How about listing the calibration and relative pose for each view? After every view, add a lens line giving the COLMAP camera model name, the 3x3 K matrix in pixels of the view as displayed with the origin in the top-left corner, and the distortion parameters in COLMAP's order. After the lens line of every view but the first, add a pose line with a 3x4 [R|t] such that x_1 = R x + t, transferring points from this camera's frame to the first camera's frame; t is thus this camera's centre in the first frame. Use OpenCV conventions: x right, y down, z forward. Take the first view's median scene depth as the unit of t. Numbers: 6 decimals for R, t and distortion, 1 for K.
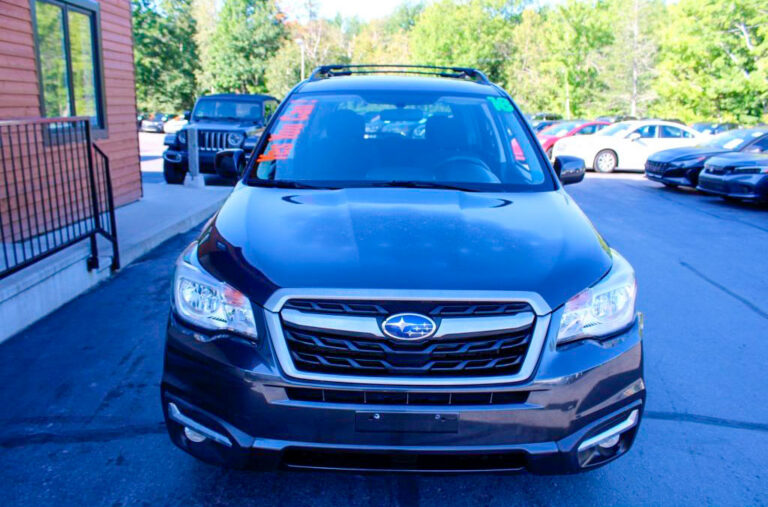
lens RADIAL K [[618.0, 0, 384.0], [0, 618.0, 253.5], [0, 0, 1]] dist [-0.058929, 0.002123]
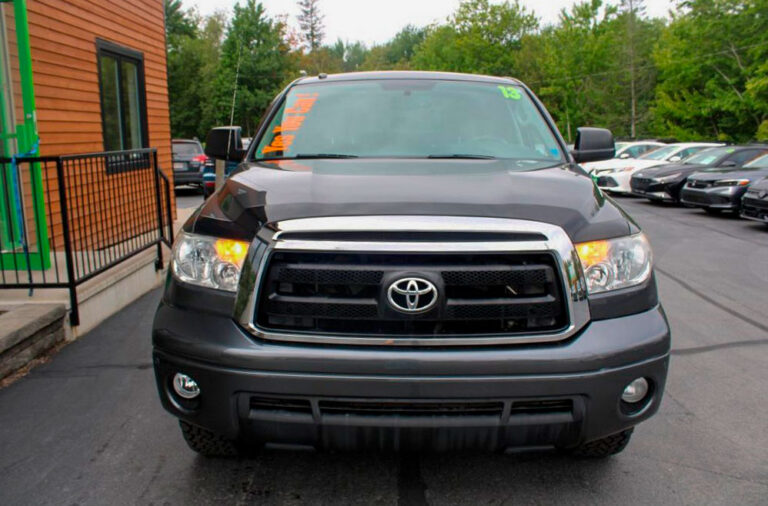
lens RADIAL K [[669.5, 0, 384.0], [0, 669.5, 253.0], [0, 0, 1]] dist [-0.076633, -0.002859]
pose [[0.999676, -0.023707, -0.009272, -0.003030], [0.023145, 0.998128, -0.056617, 0.061726], [0.010597, 0.056384, 0.998353, -0.277748]]
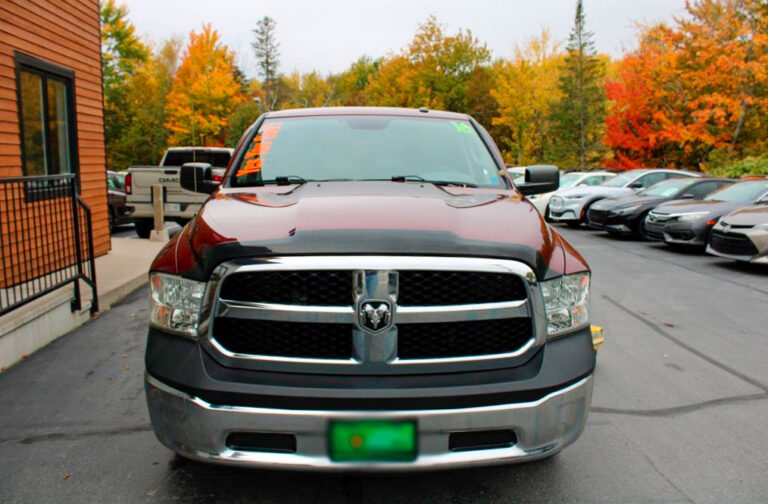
lens RADIAL K [[647.0, 0, 384.0], [0, 647.0, 252.0], [0, 0, 1]] dist [-0.088170, 0.068988]
pose [[0.998085, -0.019668, 0.058649, 0.012500], [0.025096, 0.995321, -0.093311, 0.032400], [-0.056539, 0.094604, 0.993908, -0.149741]]
